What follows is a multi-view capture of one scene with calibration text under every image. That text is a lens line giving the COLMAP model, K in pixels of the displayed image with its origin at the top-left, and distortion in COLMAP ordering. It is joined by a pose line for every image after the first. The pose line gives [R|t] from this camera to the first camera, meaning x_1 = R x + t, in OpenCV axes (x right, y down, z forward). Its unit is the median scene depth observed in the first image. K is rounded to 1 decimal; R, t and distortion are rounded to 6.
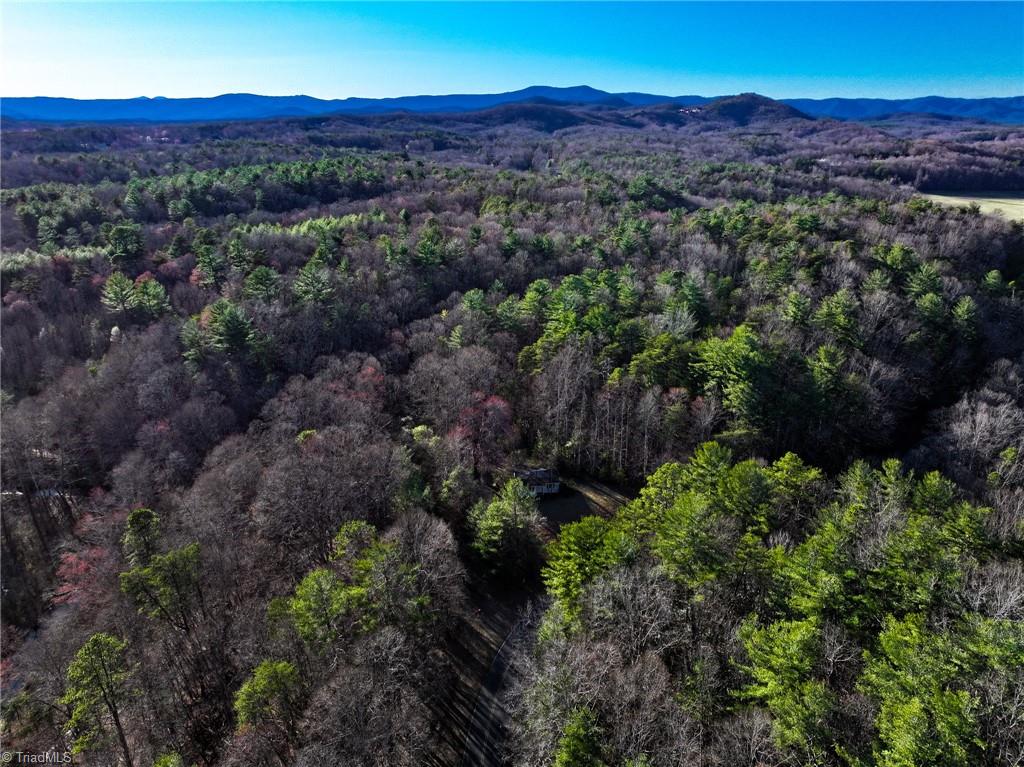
lens RADIAL K [[715.3, 0, 515.4], [0, 715.3, 383.2], [0, 0, 1]] dist [0.003768, 0.013022]
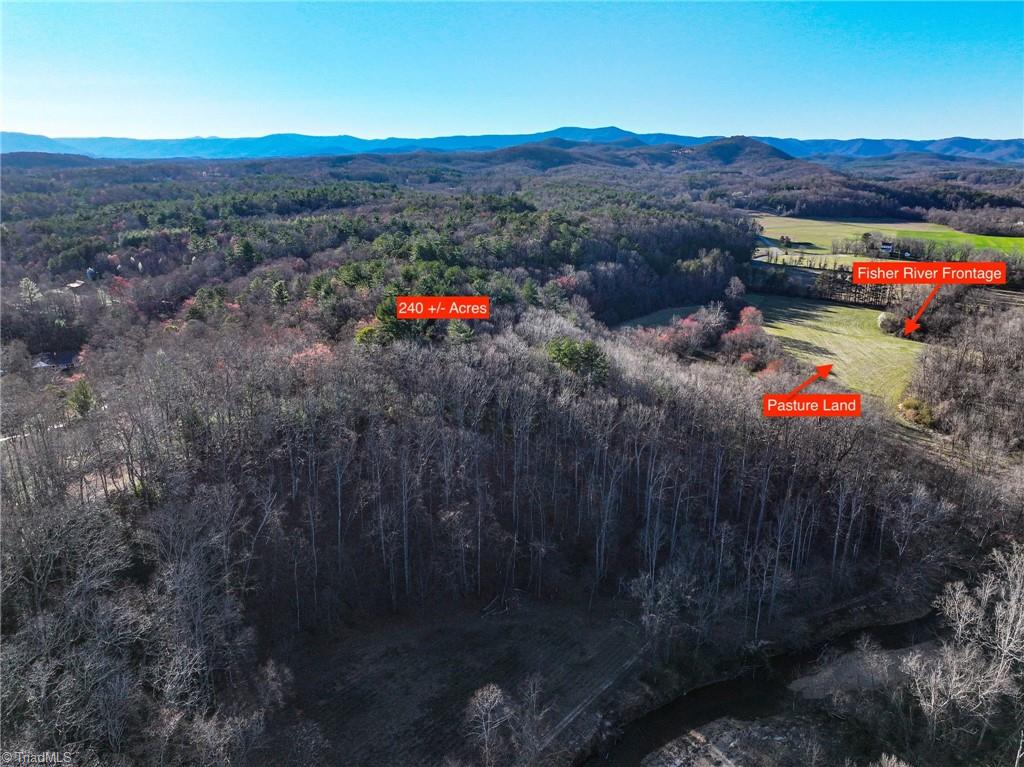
lens RADIAL K [[715.3, 0, 509.5], [0, 715.3, 383.1], [0, 0, 1]] dist [0.003768, 0.013022]
pose [[0.998296, 0.020381, -0.054676, 0.118350], [-0.022995, 0.998601, -0.047613, 0.088759], [0.053629, 0.048789, 0.997368, -0.249067]]
